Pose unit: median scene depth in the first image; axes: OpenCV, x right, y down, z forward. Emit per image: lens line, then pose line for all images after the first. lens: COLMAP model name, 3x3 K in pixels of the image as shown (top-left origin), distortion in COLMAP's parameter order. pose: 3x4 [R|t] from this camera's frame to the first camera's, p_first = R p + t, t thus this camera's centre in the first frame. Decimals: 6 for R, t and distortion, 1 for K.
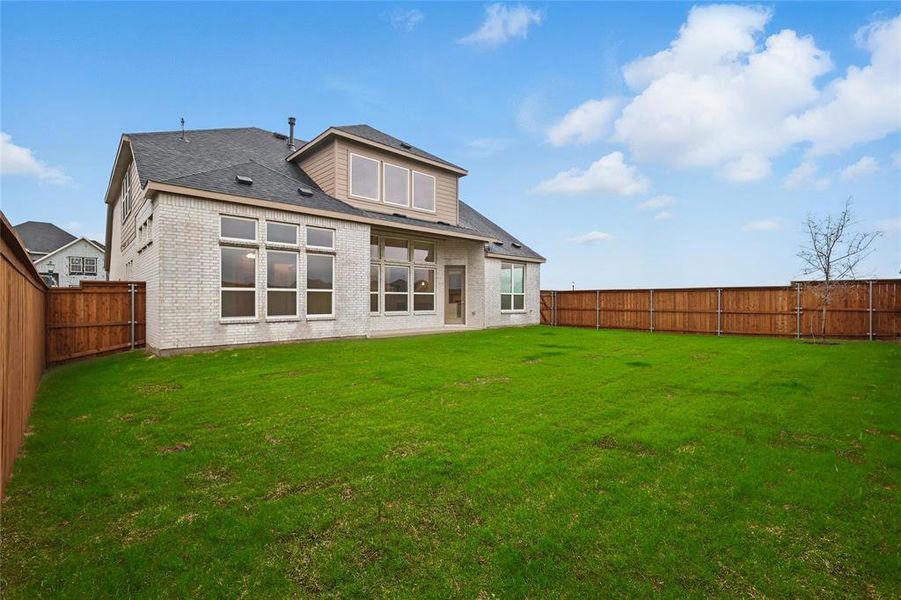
lens RADIAL K [[397.6, 0, 451.7], [0, 397.6, 296.1], [0, 0, 1]] dist [0.004701, 0.000011]
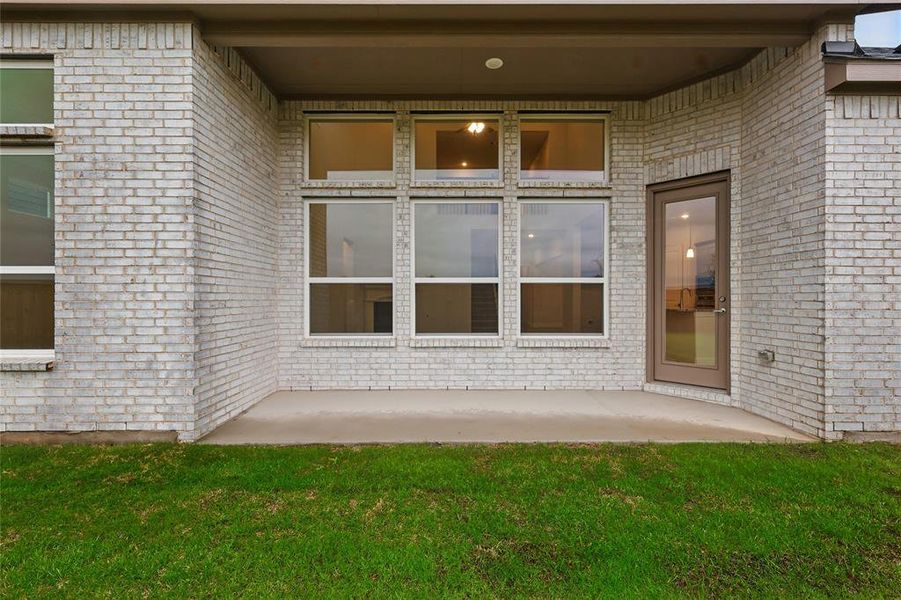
lens RADIAL K [[397.6, 0, 451.7], [0, 397.6, 296.1], [0, 0, 1]] dist [0.004701, 0.000011]
pose [[0.729268, 0.005901, -0.684202, 0.083502], [0.004210, 0.999905, 0.013110, 0.001994], [0.684215, -0.012442, 0.729174, 0.713417]]
